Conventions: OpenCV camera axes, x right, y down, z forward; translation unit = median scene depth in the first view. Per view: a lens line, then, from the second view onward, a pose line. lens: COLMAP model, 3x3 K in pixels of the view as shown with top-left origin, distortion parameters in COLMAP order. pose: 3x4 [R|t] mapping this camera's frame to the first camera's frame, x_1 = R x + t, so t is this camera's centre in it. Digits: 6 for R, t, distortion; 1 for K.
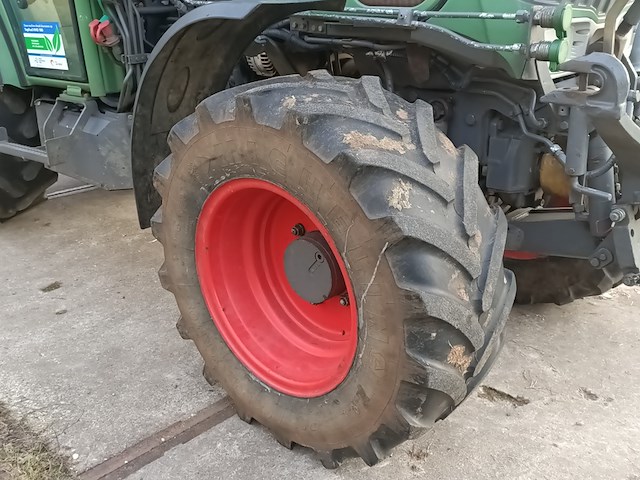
lens RADIAL K [[690.5, 0, 320.0], [0, 690.5, 240.0], [0, 0, 1]] dist [0.056340, -0.001206]
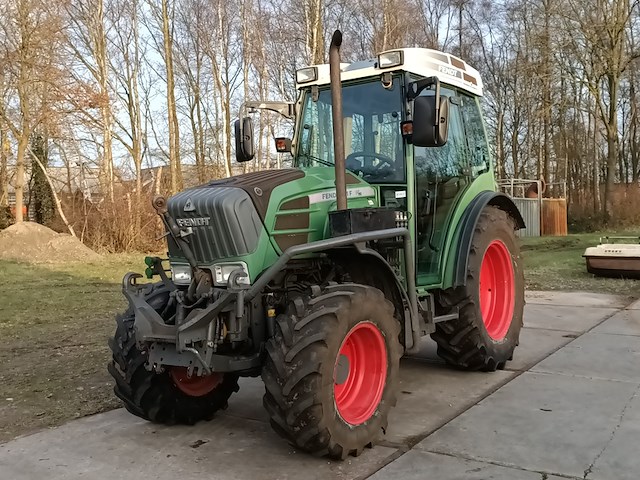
lens RADIAL K [[690.5, 0, 320.0], [0, 690.5, 240.0], [0, 0, 1]] dist [0.056340, -0.001206]
pose [[0.161066, 0.014007, -0.986844, 2.965542], [-0.333637, 0.941806, -0.041087, -0.466397], [0.928840, 0.335866, 0.156366, 1.060872]]
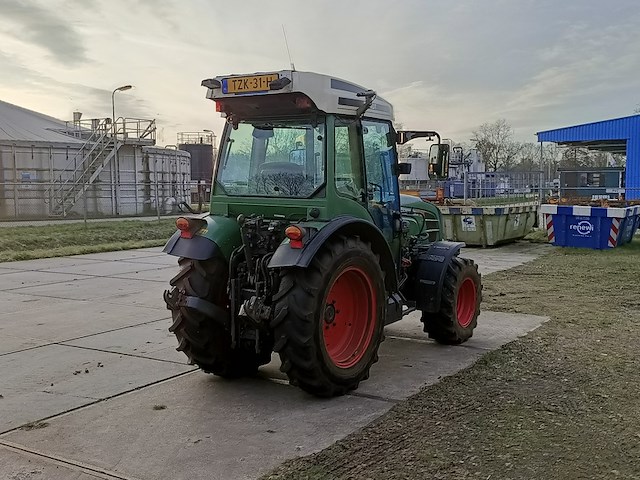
lens RADIAL K [[702.2, 0, 318.7], [0, 702.2, 243.2], [0, 0, 1]] dist [0.049576, 0.008681]
pose [[-0.161296, -0.091145, 0.982688, -4.714592], [0.358556, 0.922273, 0.144394, -1.385510], [-0.919468, 0.375639, -0.116078, 2.432838]]
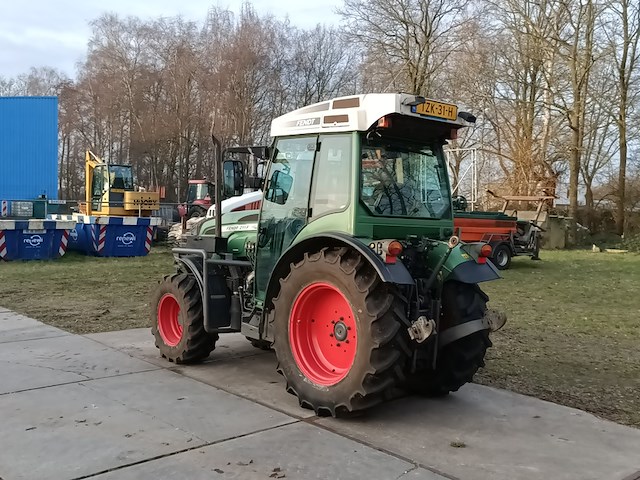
lens RADIAL K [[686.5, 0, 320.0], [0, 686.5, 240.0], [0, 0, 1]] dist [0.056050, 0.001633]
pose [[-0.993985, -0.048321, 0.098281, -0.856120], [-0.004325, 0.914020, 0.405646, -2.575234], [-0.109432, 0.402781, -0.908731, 5.658485]]
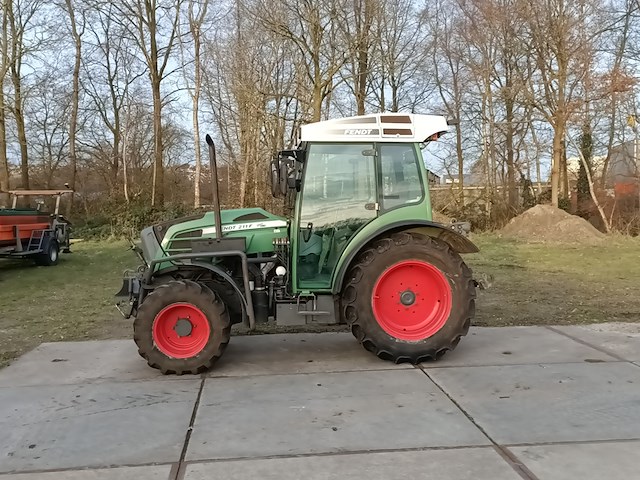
lens RADIAL K [[690.5, 0, 320.0], [0, 690.5, 240.0], [0, 0, 1]] dist [0.056340, -0.001206]
pose [[-0.670678, 0.038657, -0.740740, 3.252654], [-0.259786, 0.923147, 0.283391, -2.194964], [0.694767, 0.382499, -0.609092, 4.825426]]
